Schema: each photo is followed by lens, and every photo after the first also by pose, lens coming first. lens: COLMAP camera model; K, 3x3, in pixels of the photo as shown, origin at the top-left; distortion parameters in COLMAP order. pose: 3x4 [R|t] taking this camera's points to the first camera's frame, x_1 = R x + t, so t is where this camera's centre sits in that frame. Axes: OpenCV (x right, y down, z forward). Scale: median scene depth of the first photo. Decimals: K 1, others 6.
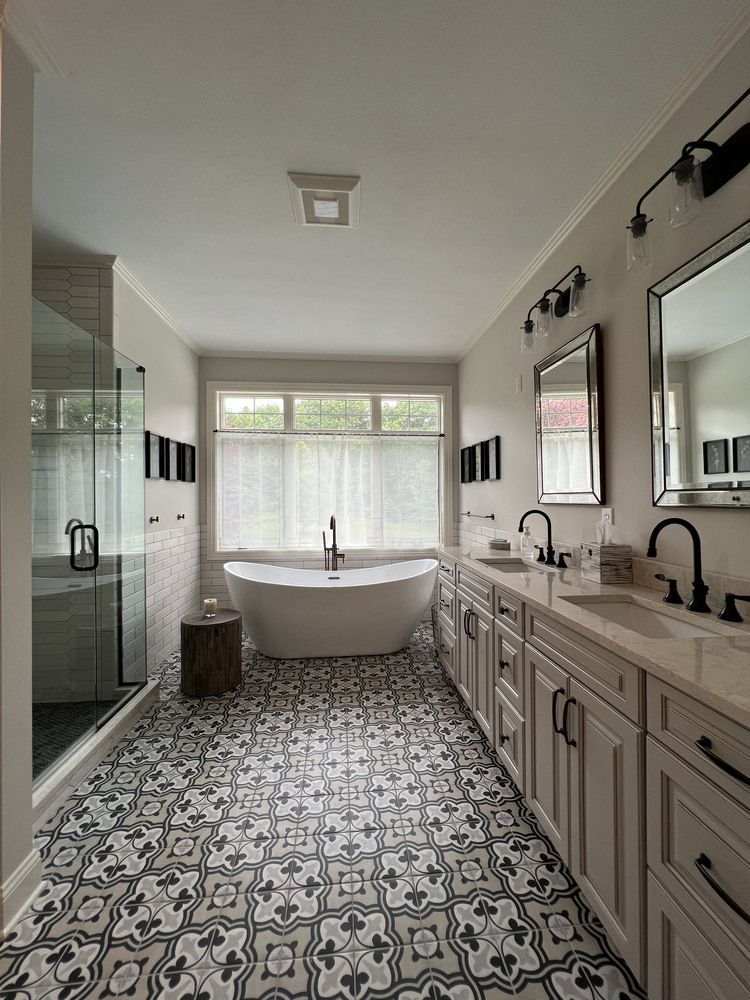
lens RADIAL K [[400.9, 0, 377.6], [0, 400.9, 496.2], [0, 0, 1]] dist [-0.002278, 0.000428]
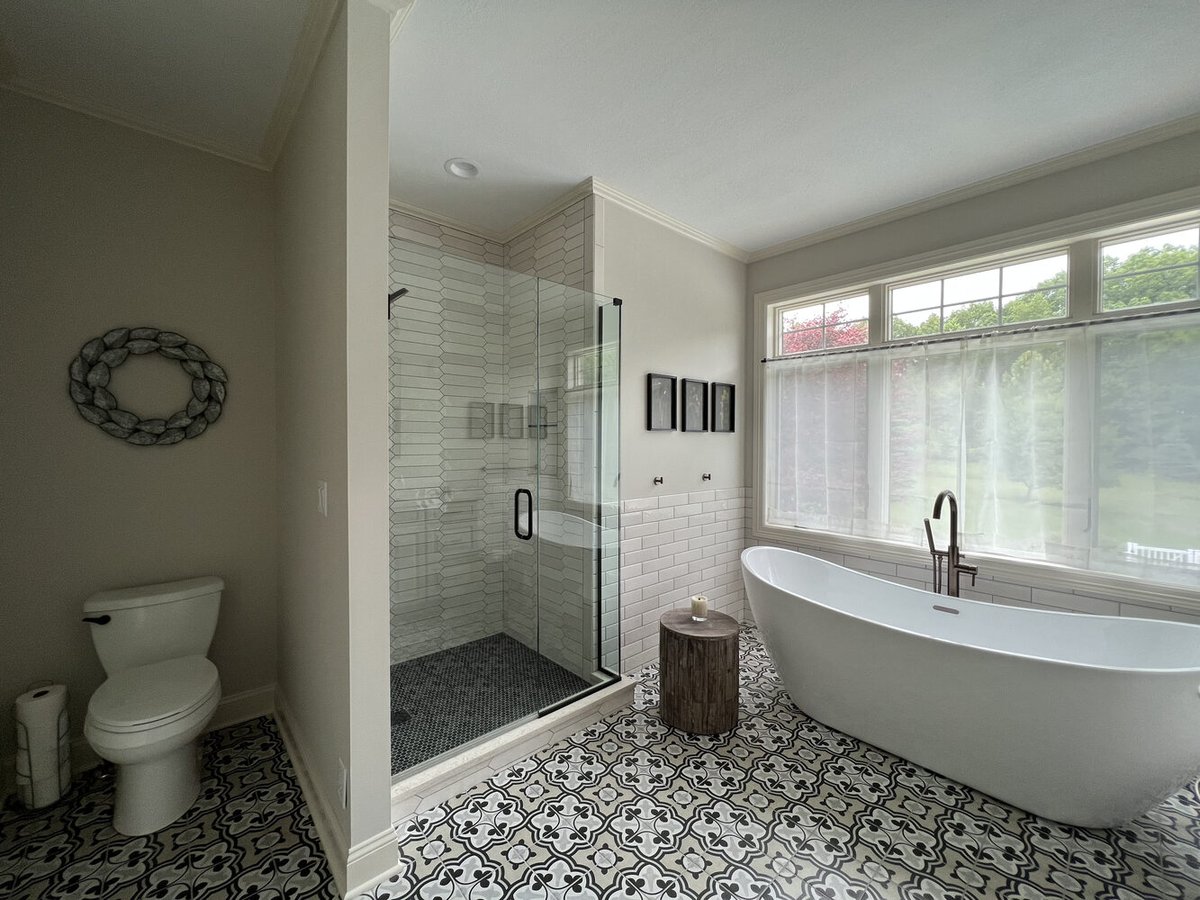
lens RADIAL K [[481.1, 0, 595.0], [0, 481.1, 446.2], [0, 0, 1]] dist [-0.002278, 0.000428]
pose [[0.594999, 0.018934, -0.803504, 0.133611], [-0.004028, 0.999780, 0.020577, -0.027257], [0.803717, -0.009006, 0.594944, 0.261486]]
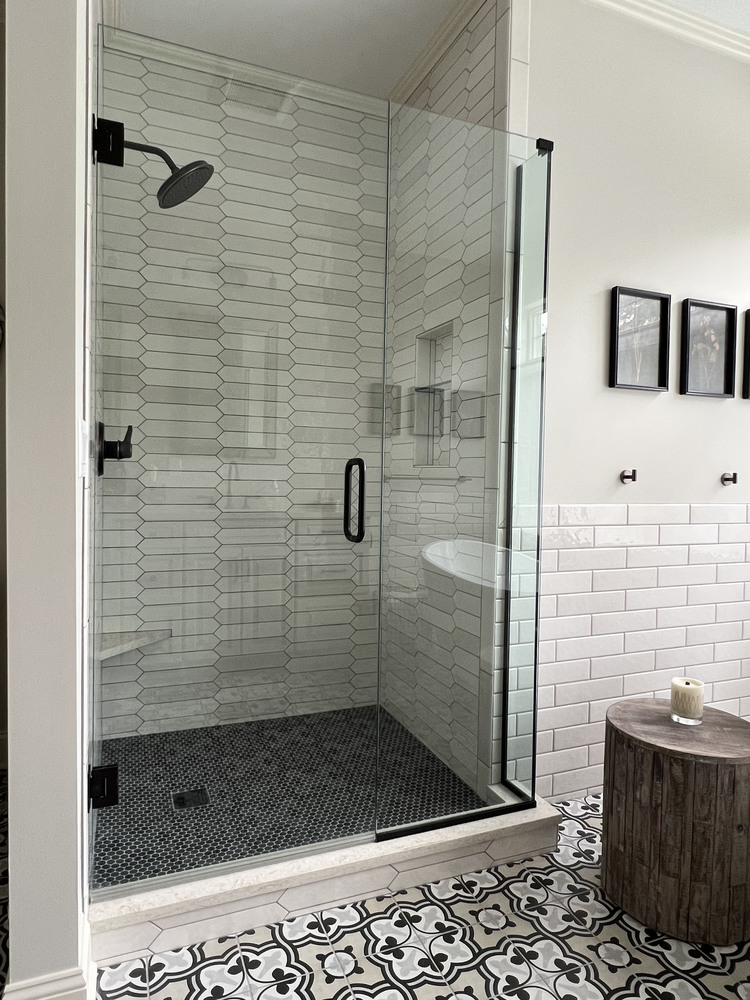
lens RADIAL K [[625.4, 0, 376.6], [0, 625.4, 494.9], [0, 0, 1]] dist [-0.002445, -0.000020]
pose [[0.292501, 0.044255, -0.955241, 0.051237], [-0.016354, 0.999014, 0.041275, 0.046769], [0.956125, 0.003549, 0.292936, 0.425162]]
